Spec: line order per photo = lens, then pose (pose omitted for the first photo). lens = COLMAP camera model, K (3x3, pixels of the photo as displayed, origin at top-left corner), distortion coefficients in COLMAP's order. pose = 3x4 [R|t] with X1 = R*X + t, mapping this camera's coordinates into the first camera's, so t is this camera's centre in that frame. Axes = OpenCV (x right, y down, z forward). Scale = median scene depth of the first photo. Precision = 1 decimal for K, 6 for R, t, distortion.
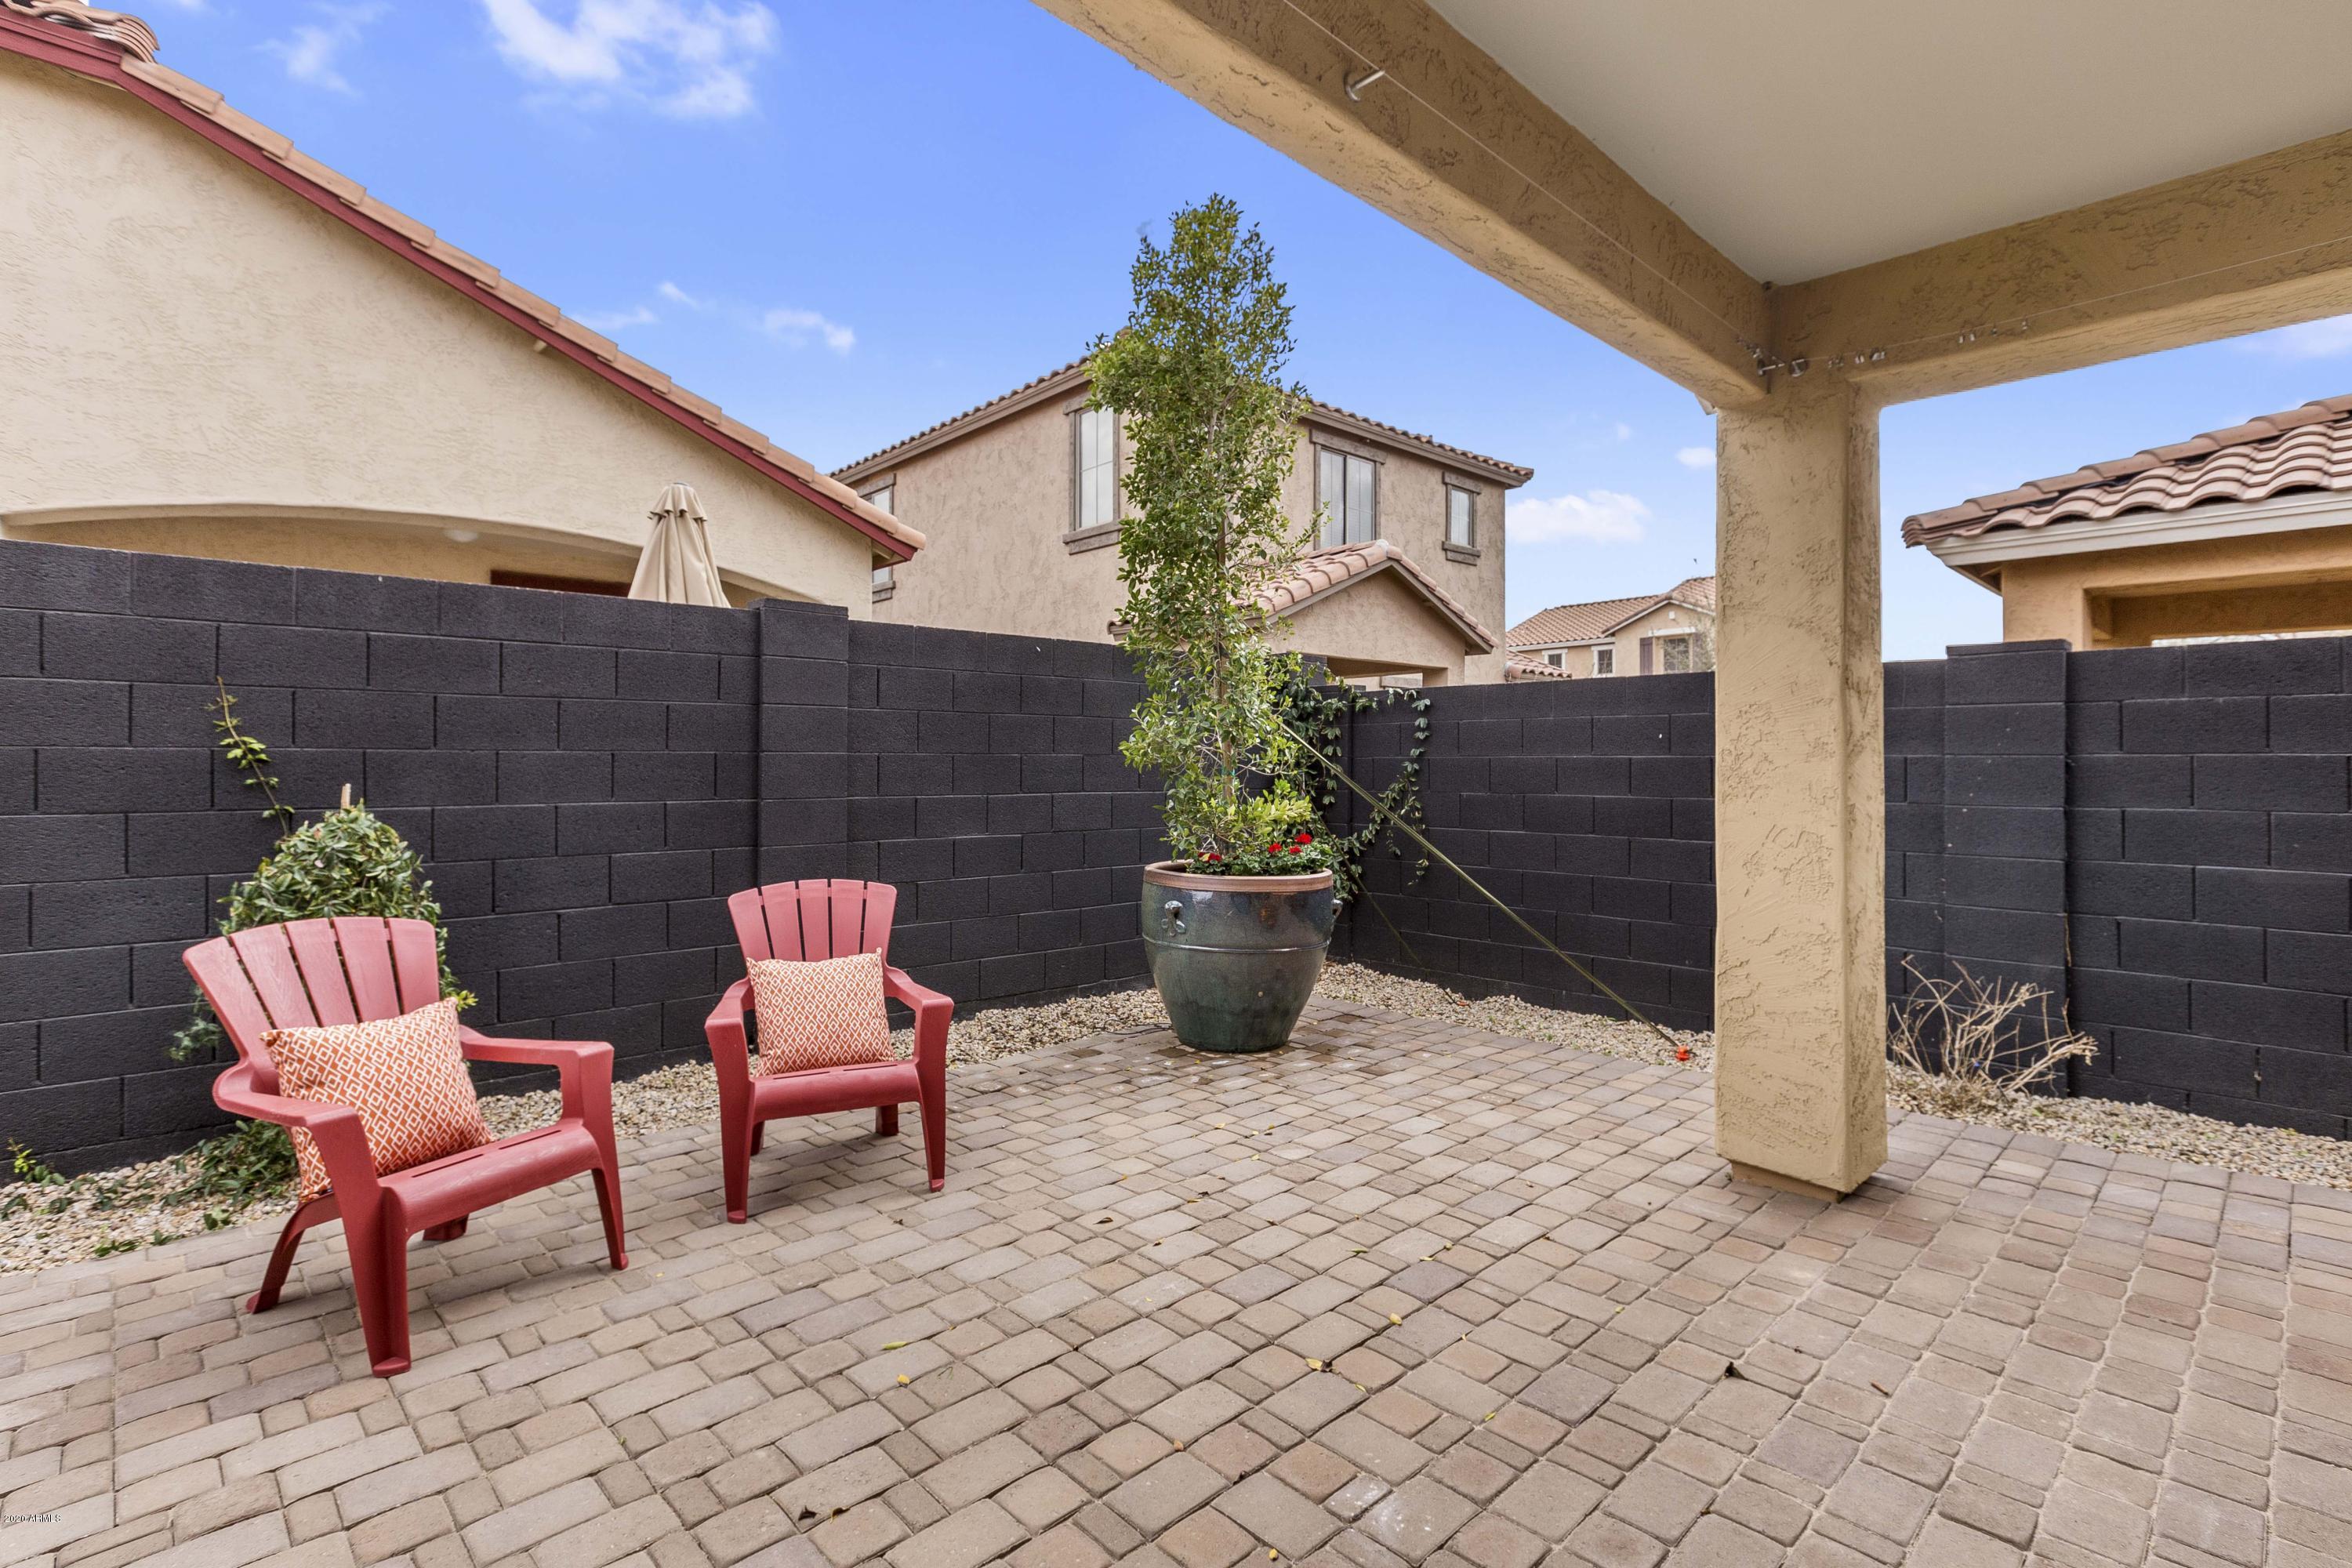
lens RADIAL K [[1073.9, 0, 1172.0], [0, 1073.9, 772.3], [0, 0, 1]] dist [-0.002641, 0.000290]
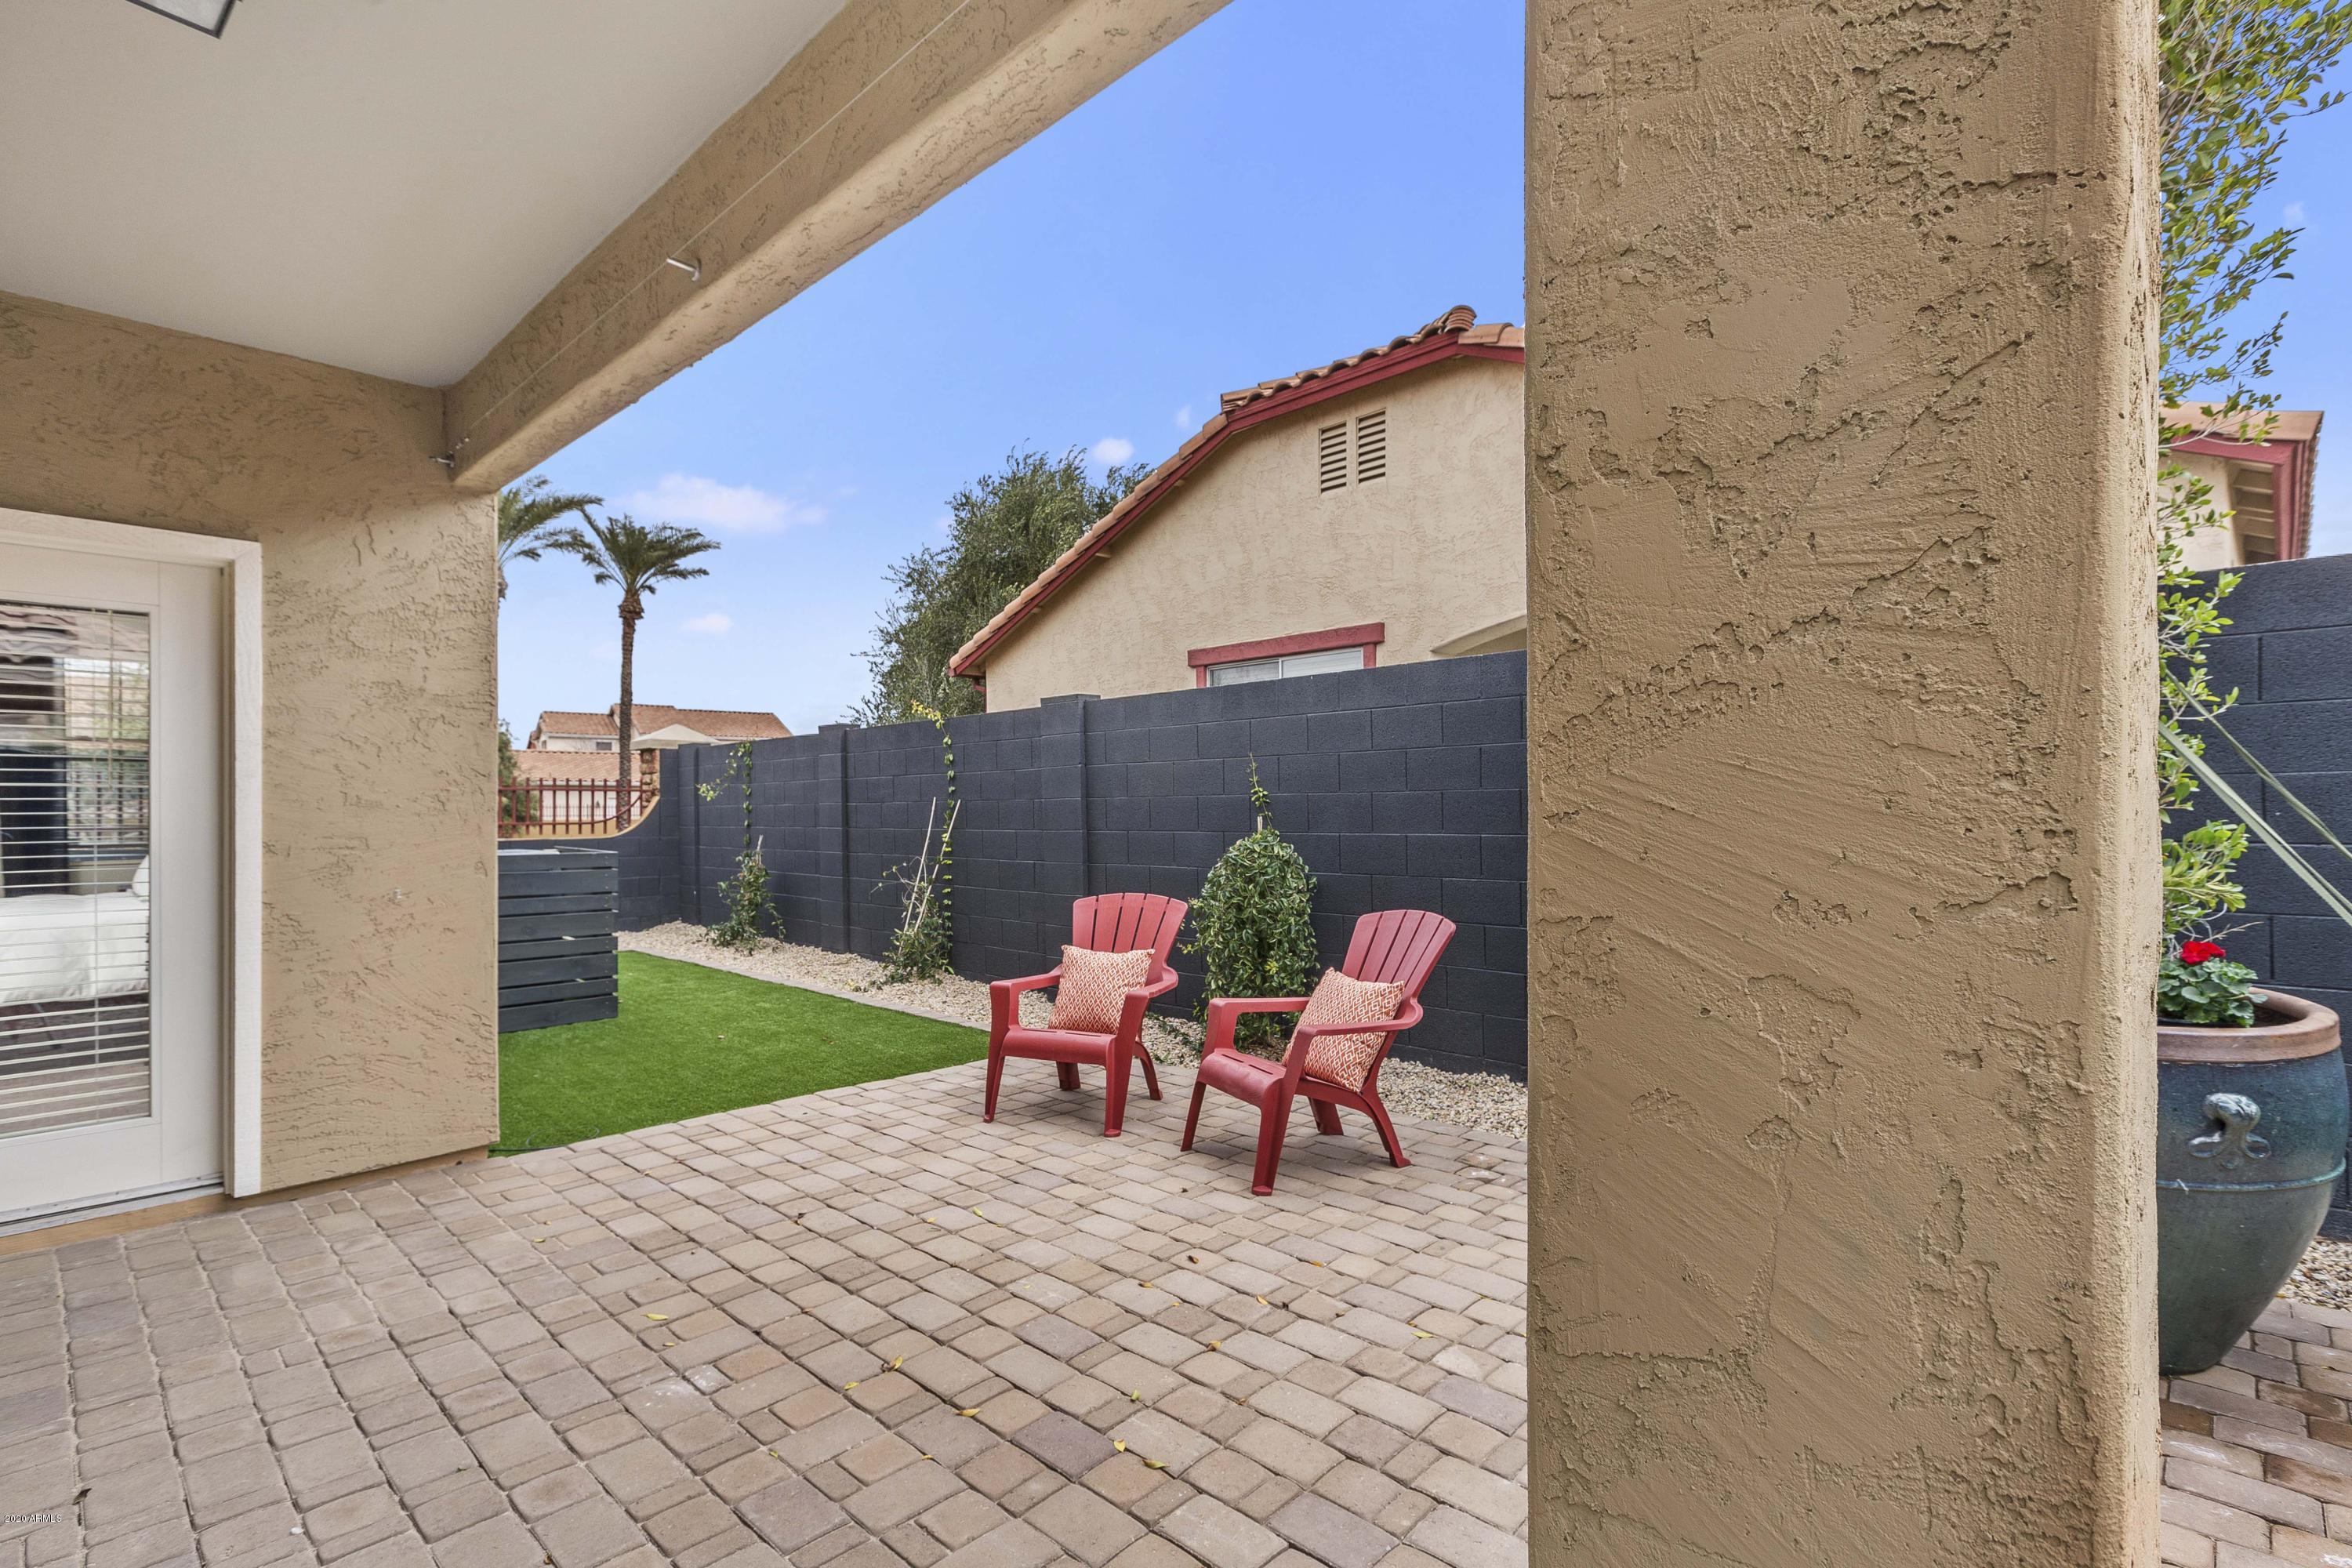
lens RADIAL K [[1073.9, 0, 1201.0], [0, 1073.9, 818.1], [0, 0, 1]] dist [-0.002641, 0.000290]
pose [[0.089528, 0.010372, -0.995930, 1.096594], [0.001688, 0.999943, 0.010566, -0.005230], [0.995983, -0.002627, 0.089505, 1.082075]]
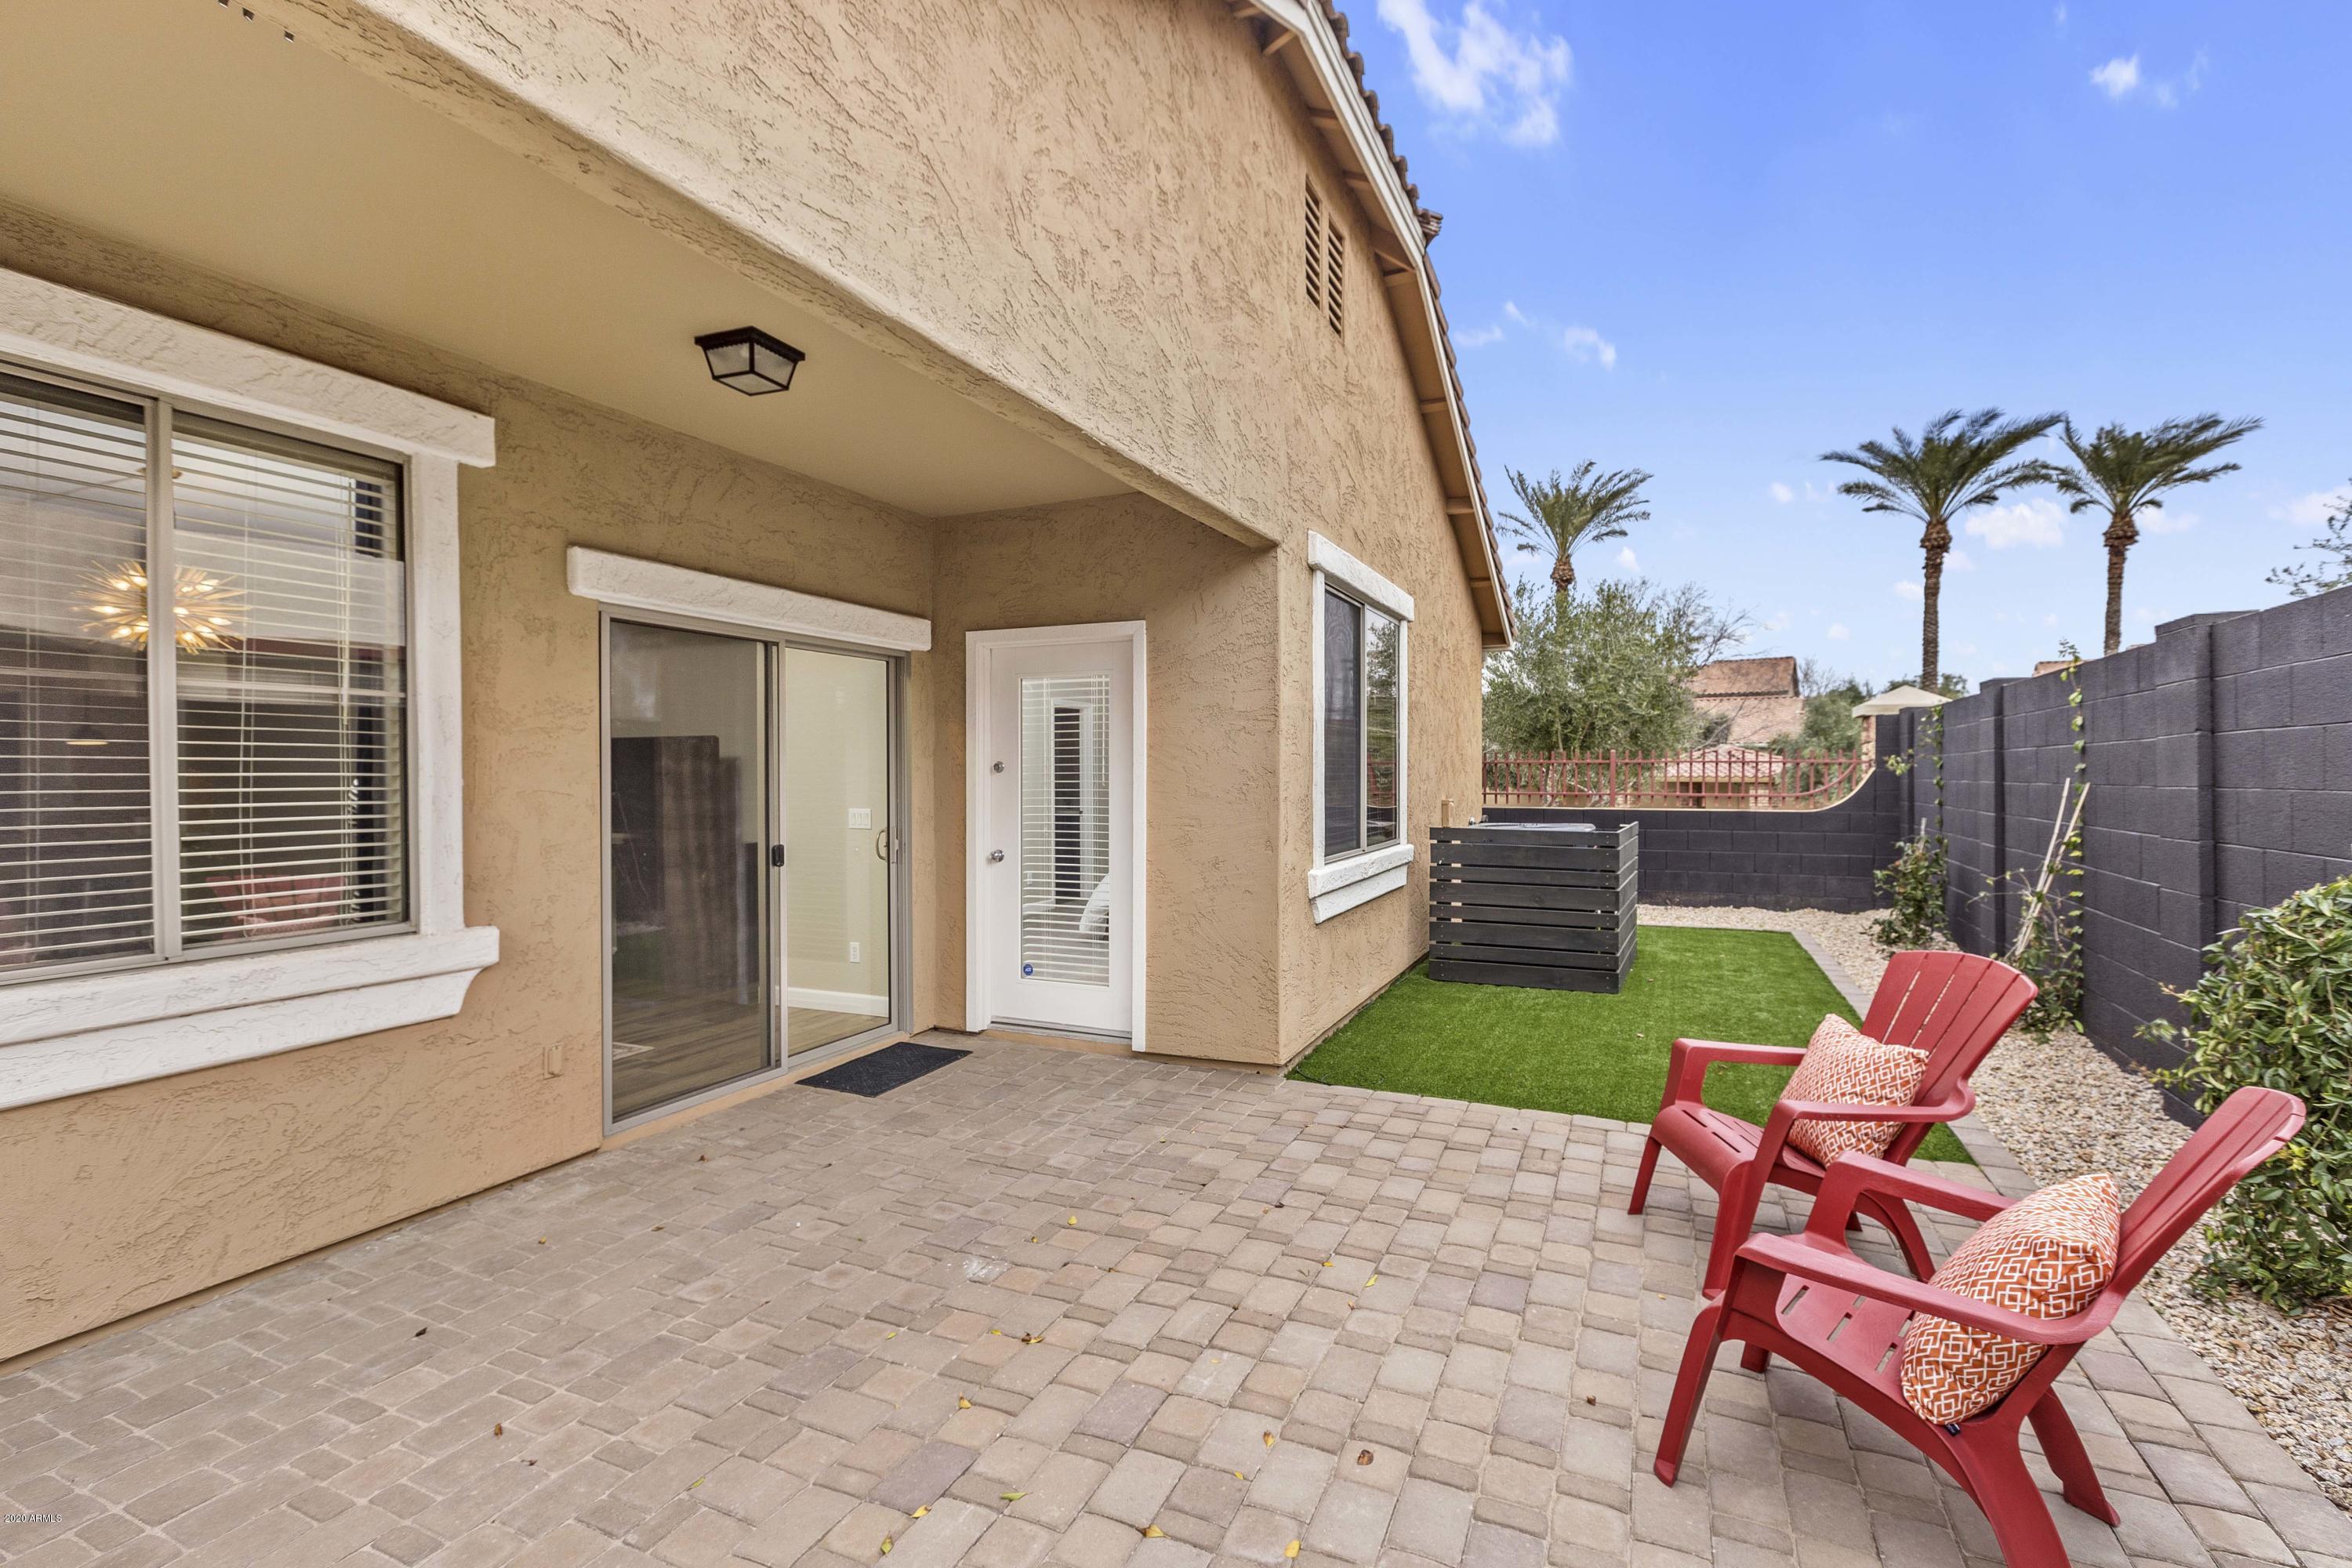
lens RADIAL K [[1073.9, 0, 1197.8], [0, 1073.9, 781.9], [0, 0, 1]] dist [-0.002641, 0.000290]
pose [[-0.915016, 0.007296, -0.403351, 0.392397], [0.001515, 0.999892, 0.014648, -0.062185], [0.403414, 0.012792, -0.914928, 1.901989]]
